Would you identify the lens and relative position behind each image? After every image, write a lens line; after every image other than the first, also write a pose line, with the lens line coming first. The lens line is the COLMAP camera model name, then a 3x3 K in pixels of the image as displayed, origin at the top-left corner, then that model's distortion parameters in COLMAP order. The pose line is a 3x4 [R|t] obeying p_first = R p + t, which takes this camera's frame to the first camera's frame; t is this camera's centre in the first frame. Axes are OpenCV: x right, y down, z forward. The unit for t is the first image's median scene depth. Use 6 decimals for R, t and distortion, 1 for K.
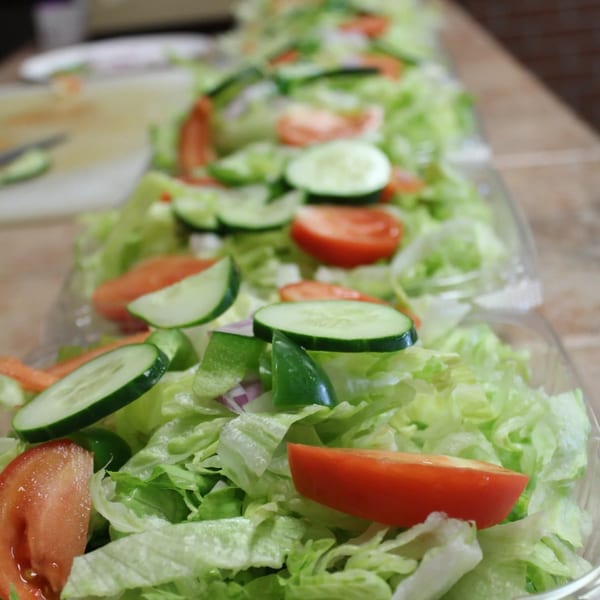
lens RADIAL K [[1209.9, 0, 300.0], [0, 1209.9, 300.0], [0, 0, 1]] dist [-0.110699, -0.041334]
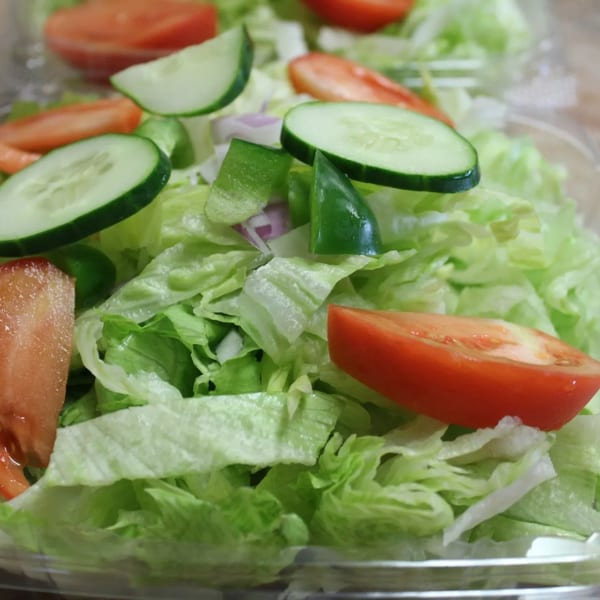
lens RADIAL K [[1209.9, 0, 300.0], [0, 1209.9, 300.0], [0, 0, 1]] dist [-0.110699, -0.041334]
pose [[0.990183, 0.087746, 0.108802, -0.108961], [-0.112923, 0.960927, 0.252721, -0.080852], [-0.082376, -0.262526, 0.961402, 0.206132]]
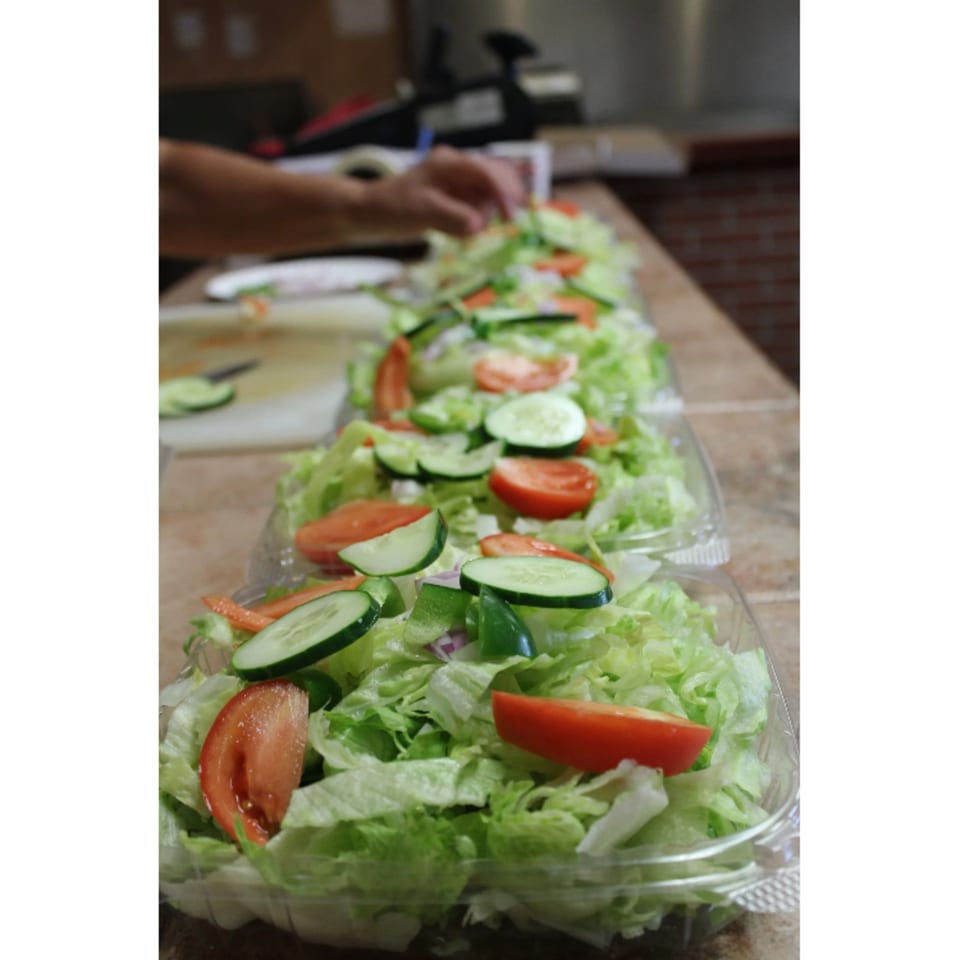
lens RADIAL K [[1281.5, 0, 479.1], [0, 1281.5, 421.7], [0, 0, 1]] dist [-0.092643, 0.014072]
pose [[0.999347, 0.036140, 0.000036, -0.028364], [-0.036015, 0.995957, -0.082296, -0.026086], [-0.003010, 0.082241, 0.996608, -0.155257]]
